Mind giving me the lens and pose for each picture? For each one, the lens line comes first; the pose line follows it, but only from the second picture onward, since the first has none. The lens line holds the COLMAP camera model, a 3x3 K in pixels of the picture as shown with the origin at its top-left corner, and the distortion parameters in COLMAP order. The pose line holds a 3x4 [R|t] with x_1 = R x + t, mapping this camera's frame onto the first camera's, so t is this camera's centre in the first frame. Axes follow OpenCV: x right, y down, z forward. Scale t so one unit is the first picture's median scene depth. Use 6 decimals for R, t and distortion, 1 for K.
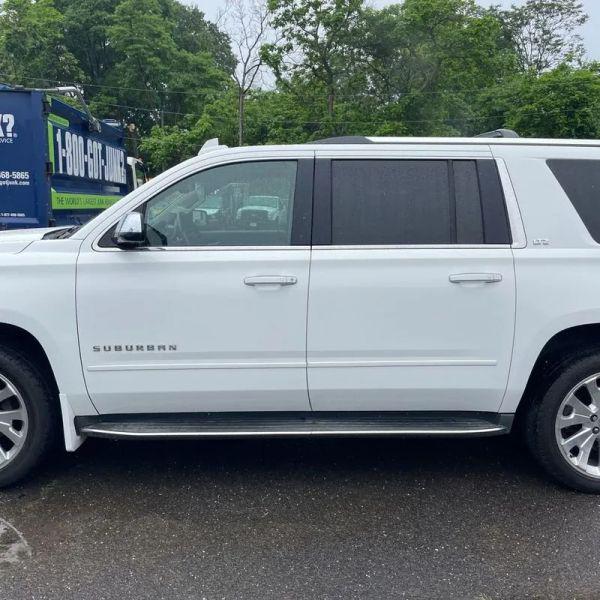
lens RADIAL K [[603.3, 0, 309.8], [0, 603.3, 293.3], [0, 0, 1]] dist [0.108203, -0.150554]
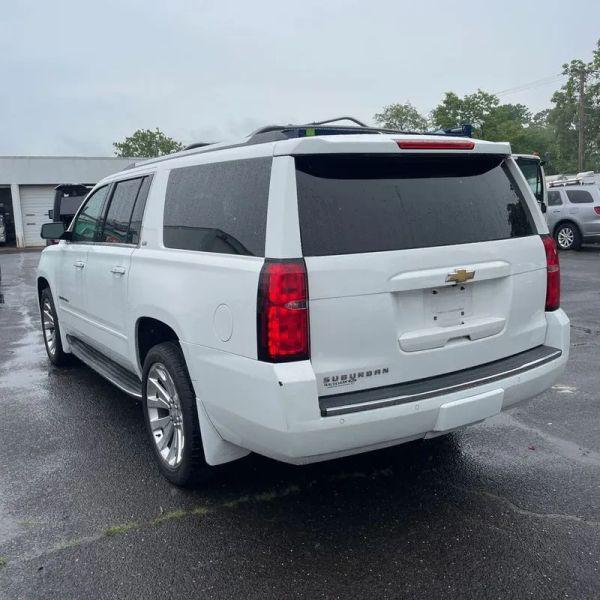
lens RADIAL K [[611.1, 0, 312.9], [0, 611.1, 300.1], [0, 0, 1]] dist [0.093363, -0.125452]
pose [[0.524420, 0.093636, -0.846296, 0.141133], [-0.075623, 0.995129, 0.063242, -0.006833], [0.848095, 0.030834, 0.528946, 0.059566]]
